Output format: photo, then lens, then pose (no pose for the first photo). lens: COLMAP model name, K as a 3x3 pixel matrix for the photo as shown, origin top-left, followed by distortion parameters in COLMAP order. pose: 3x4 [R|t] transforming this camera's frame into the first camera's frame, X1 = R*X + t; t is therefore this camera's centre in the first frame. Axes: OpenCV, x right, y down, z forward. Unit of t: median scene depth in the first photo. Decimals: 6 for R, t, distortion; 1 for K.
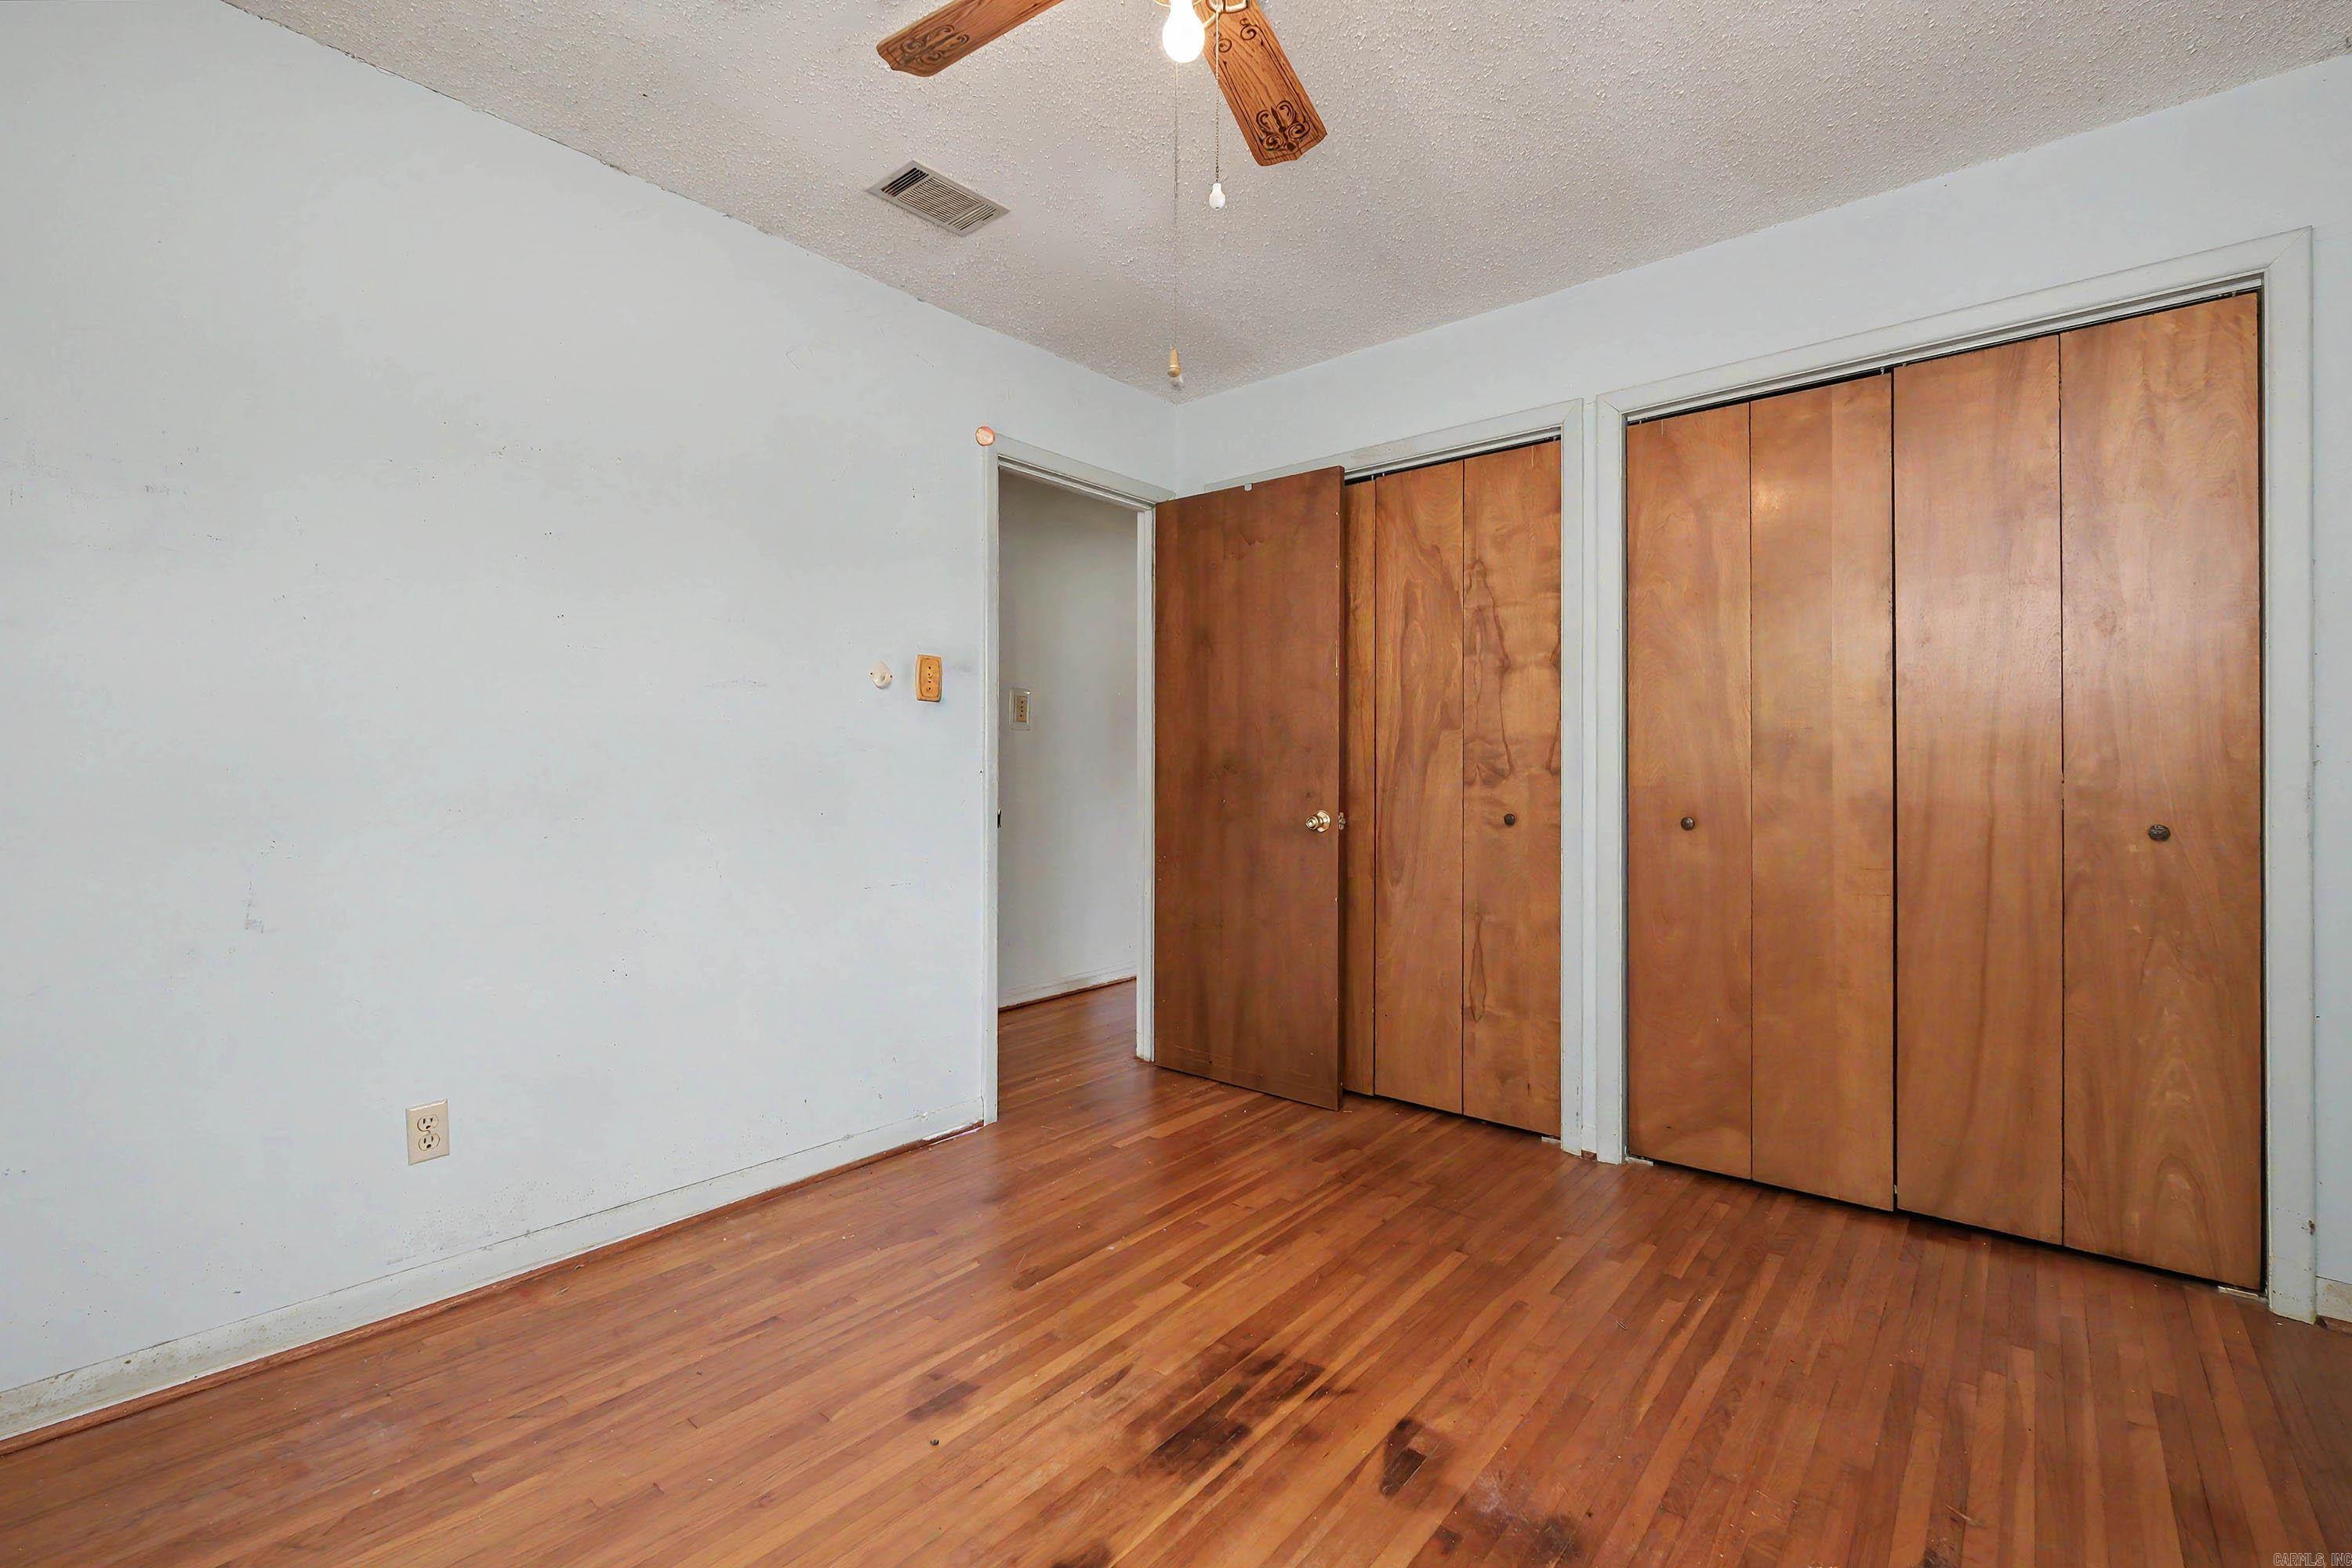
lens RADIAL K [[1035.5, 0, 1176.0], [0, 1035.5, 784.0], [0, 0, 1]] dist [0.003534, 0.000476]
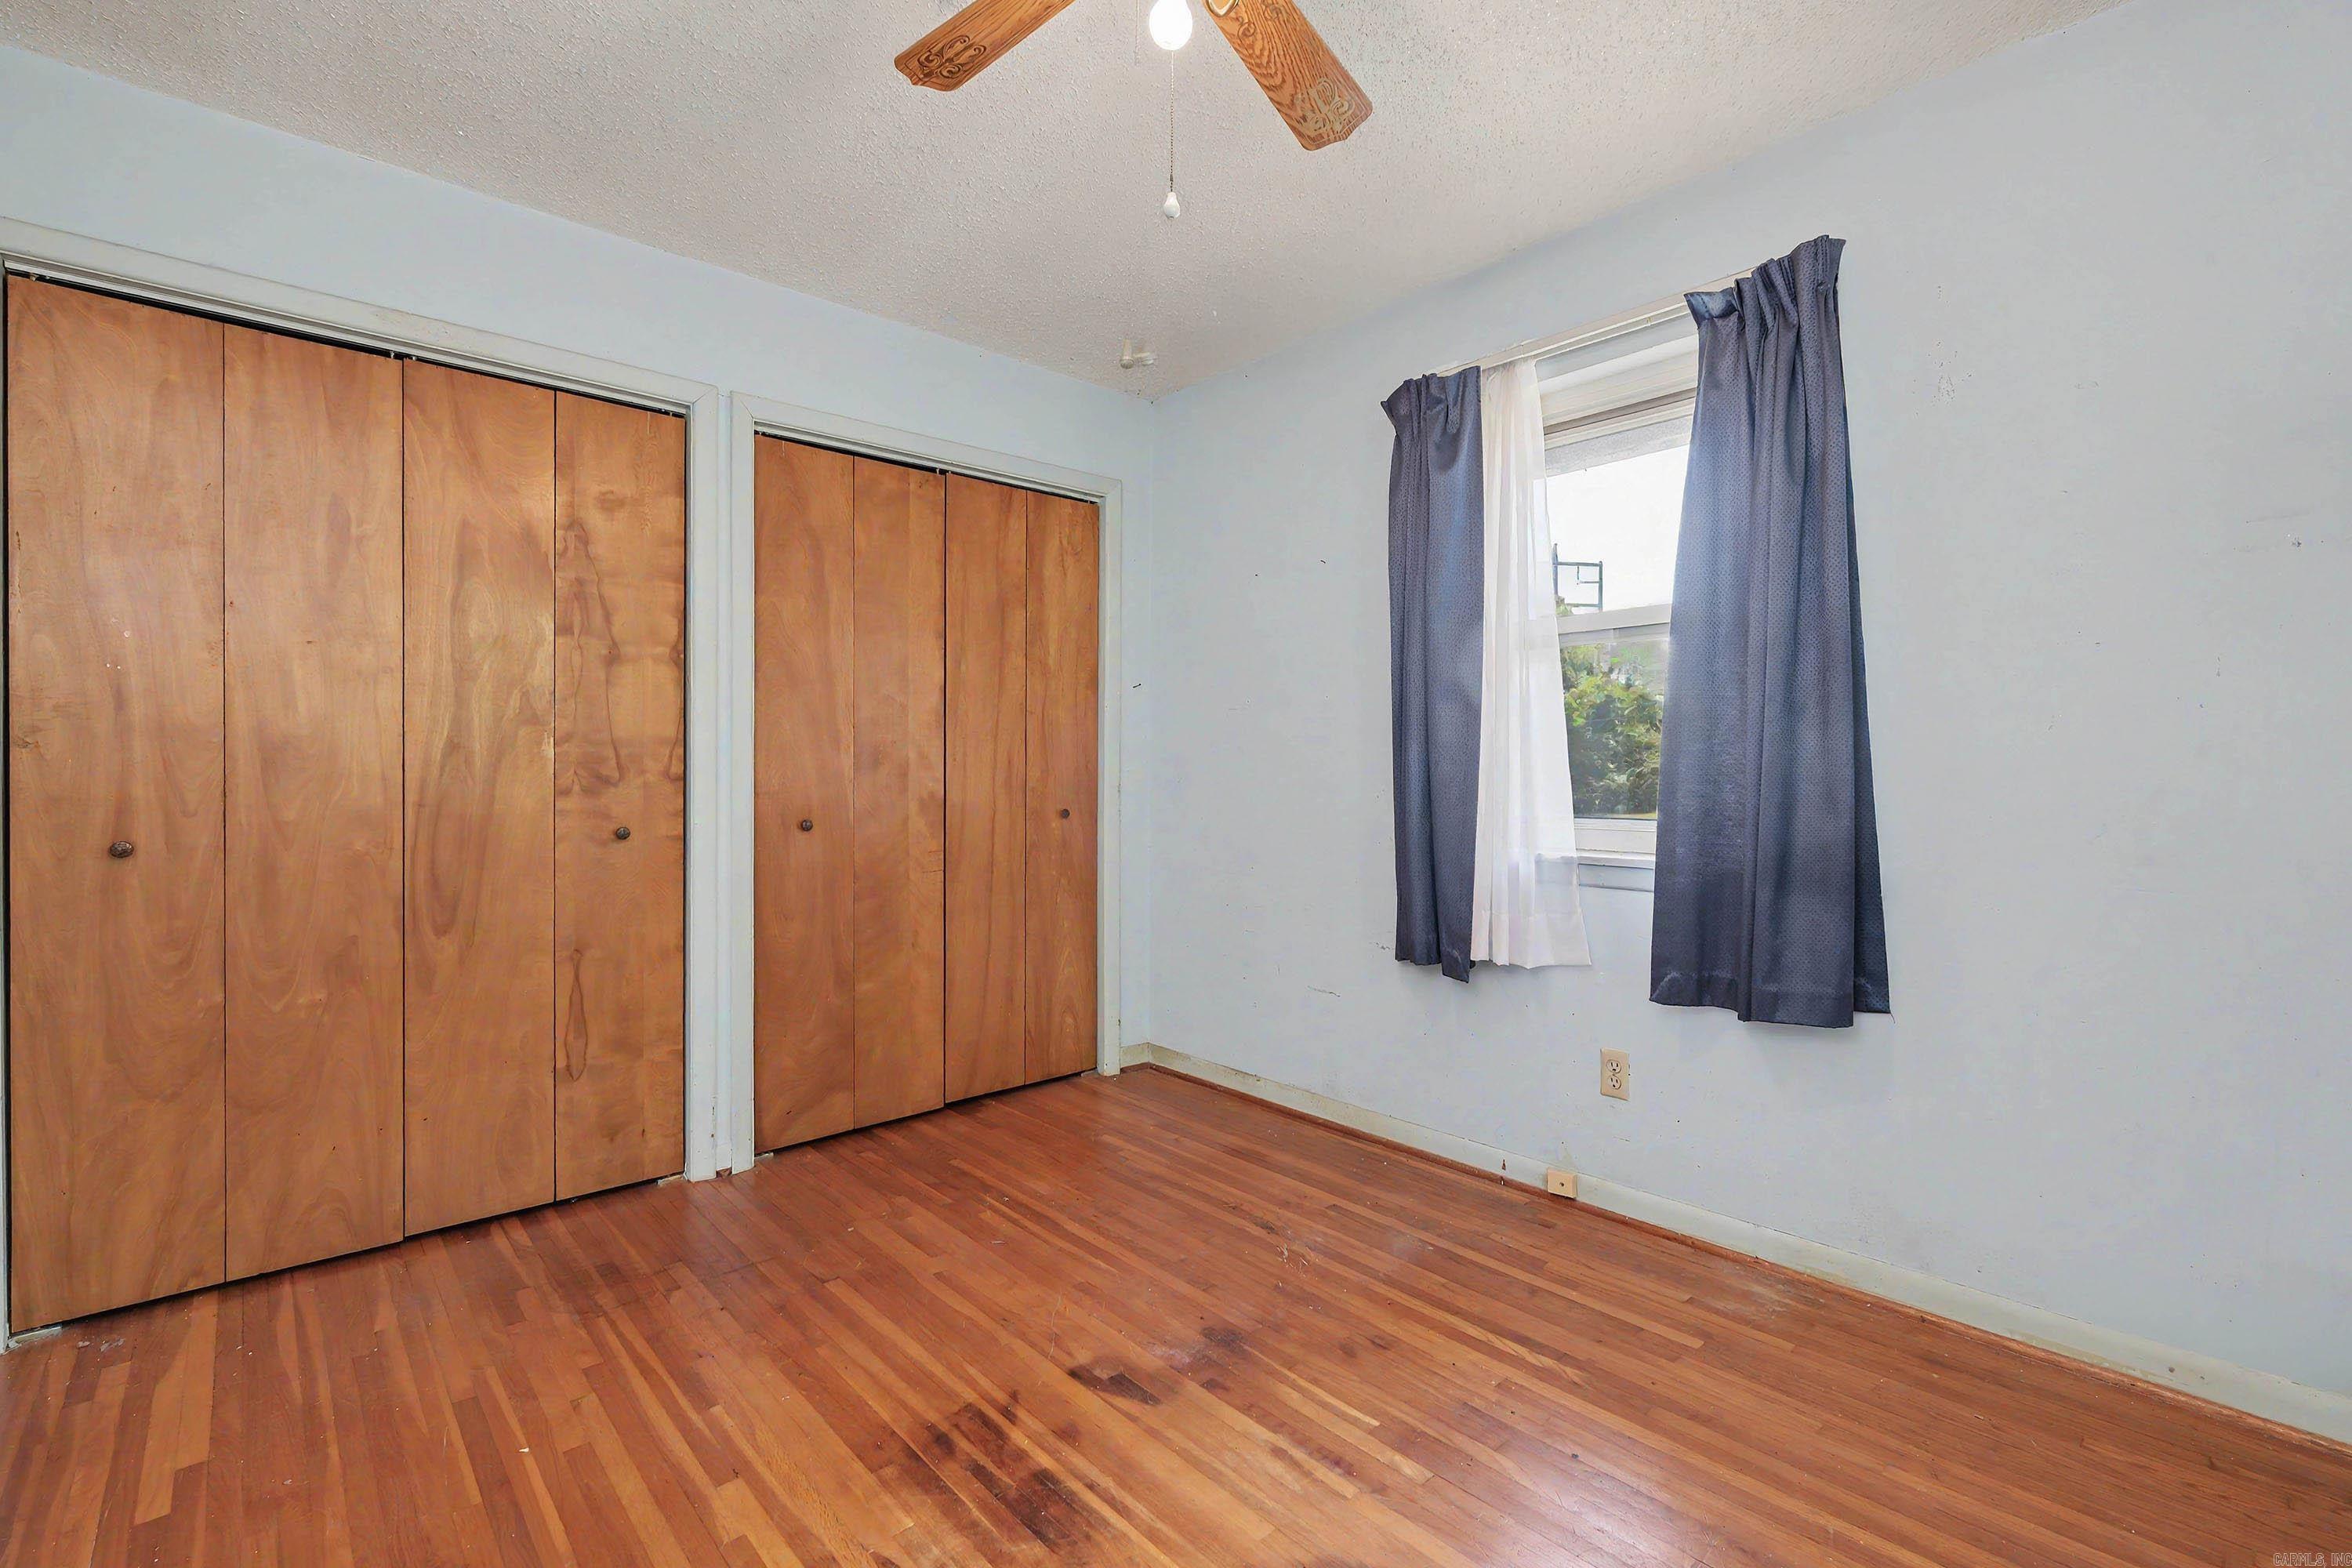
lens RADIAL K [[1041.9, 0, 1184.1], [0, 1041.9, 801.5], [0, 0, 1]] dist [0.003322, 0.000434]
pose [[0.134117, -0.025928, 0.990626, -0.628625], [0.014723, 0.999599, 0.024170, -0.008617], [-0.990856, 0.011343, 0.134445, 0.548005]]
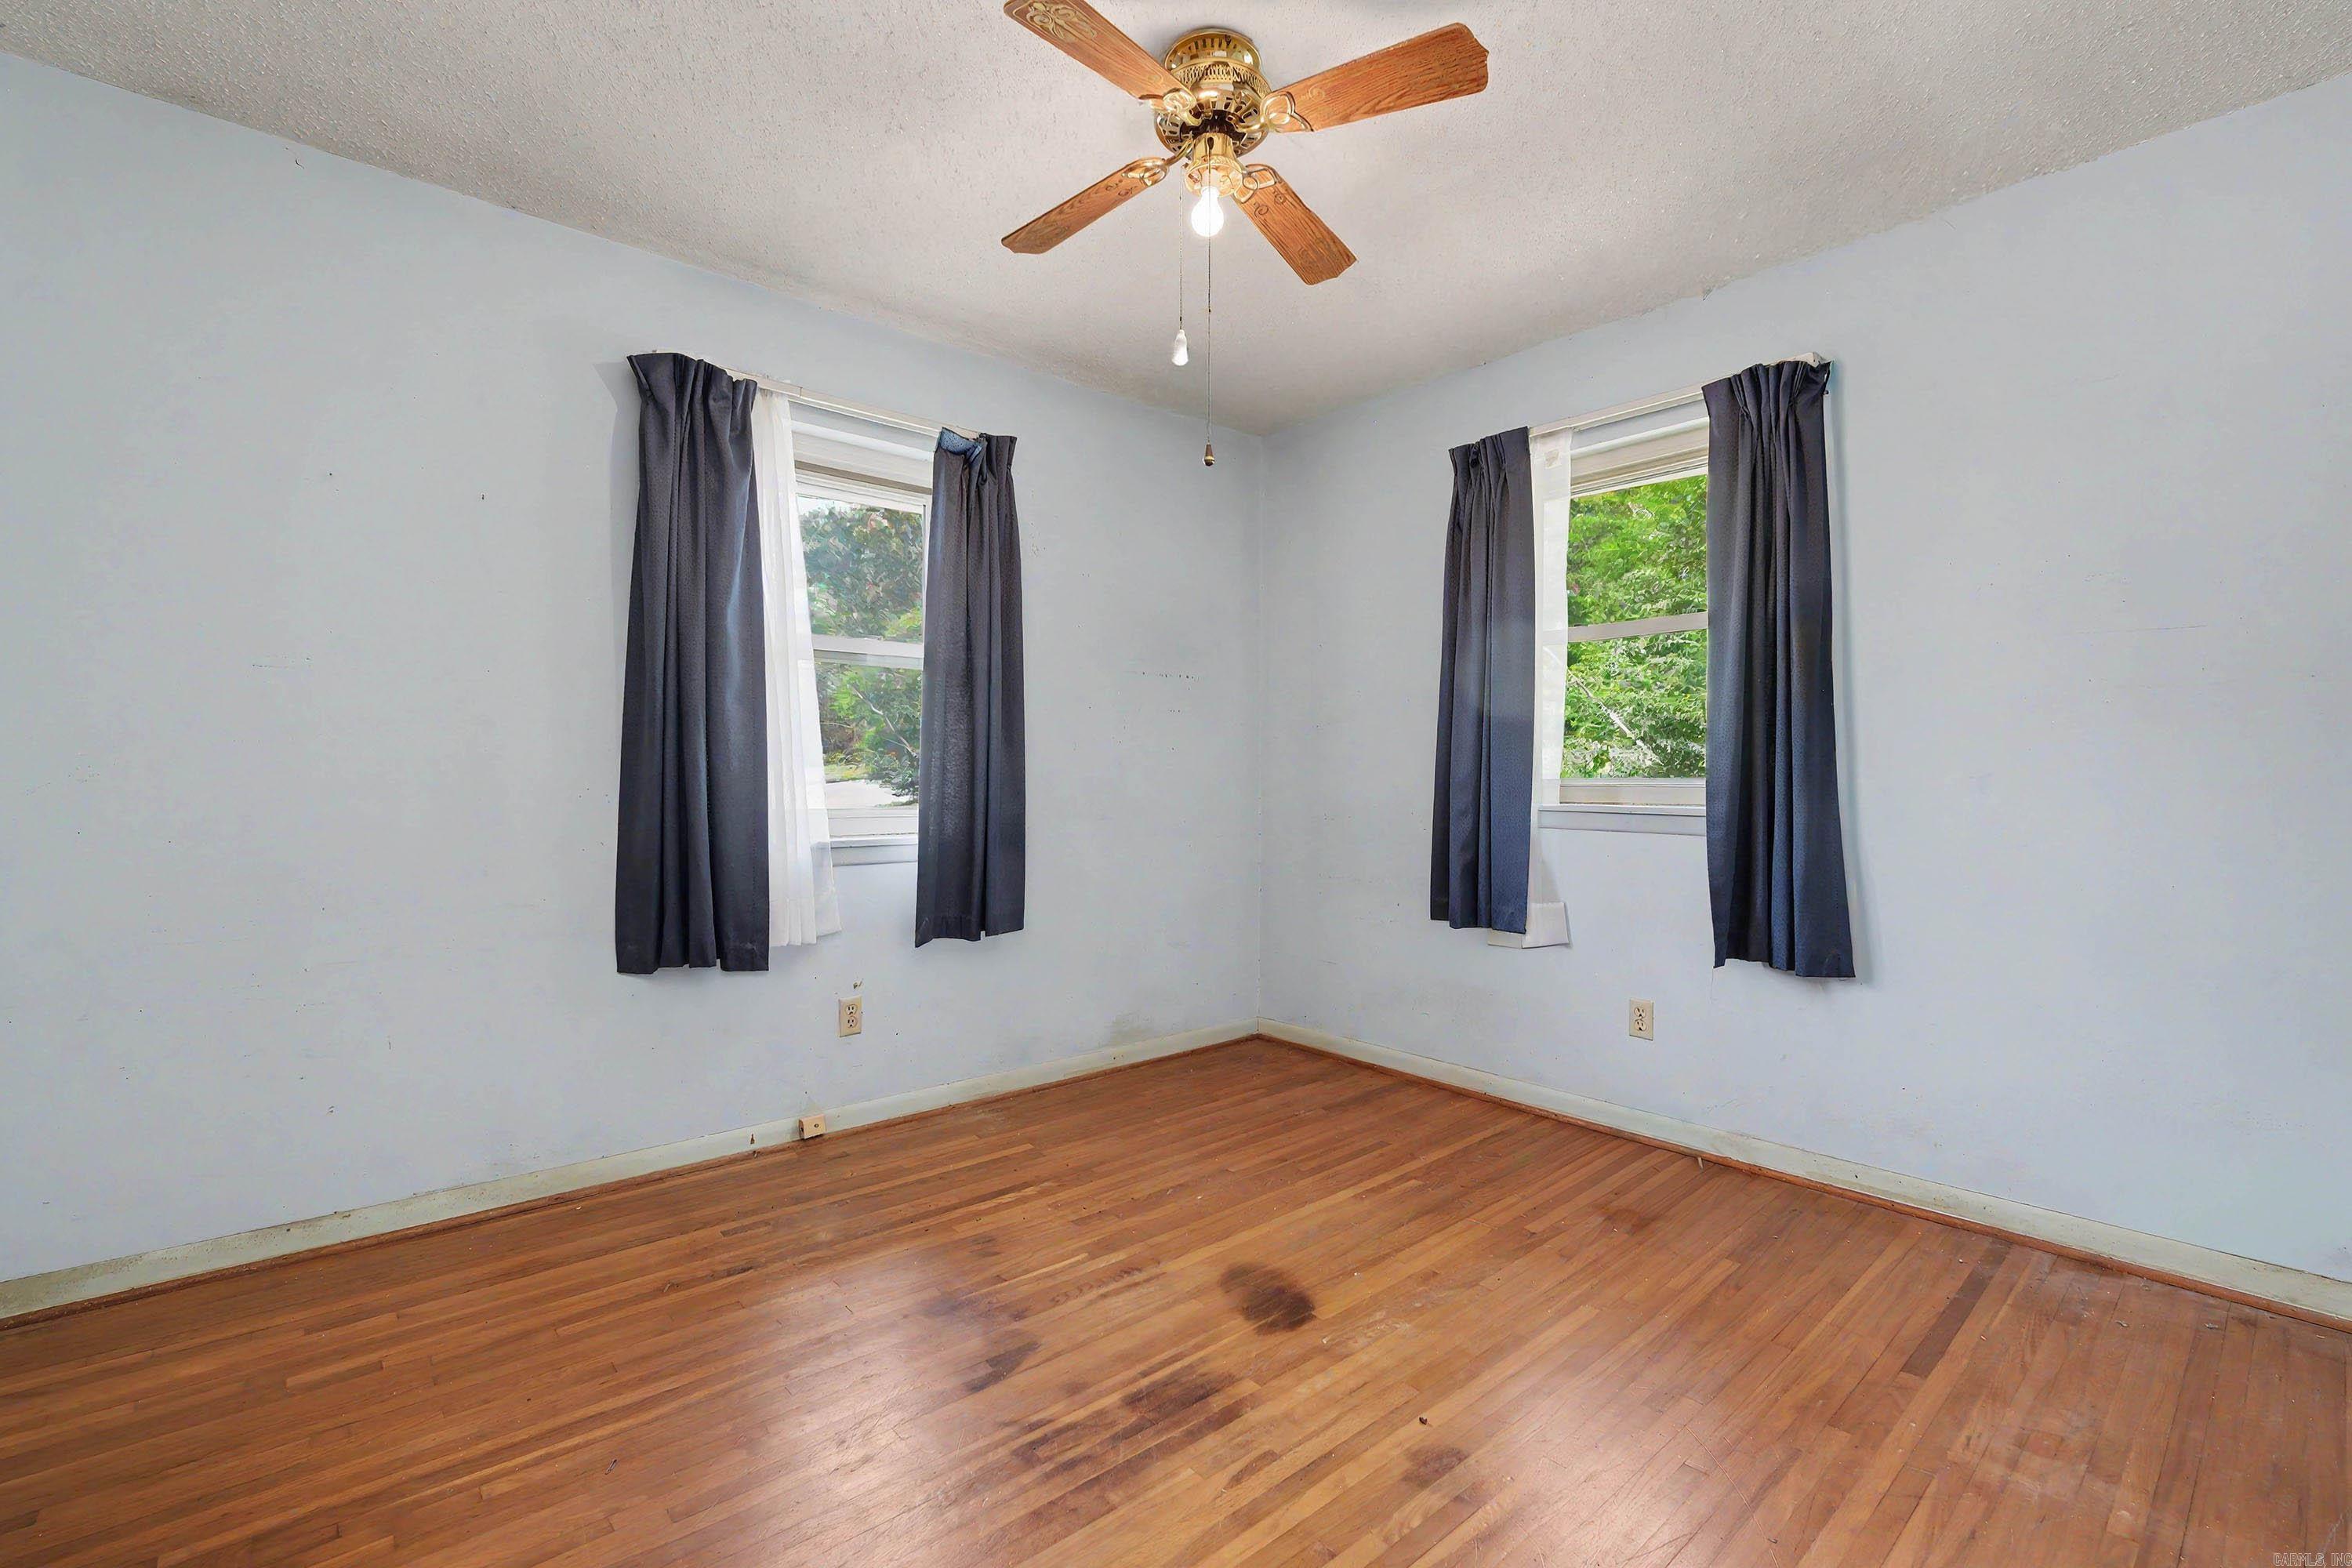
lens RADIAL K [[1031.0, 0, 1169.1], [0, 1031.0, 800.5], [0, 0, 1]] dist [0.000447, 0.000015]
pose [[-0.987480, -0.010421, 0.157401, -0.100692], [-0.004159, 0.999188, 0.040064, -0.022539], [-0.157691, 0.038908, -0.986722, 1.493813]]
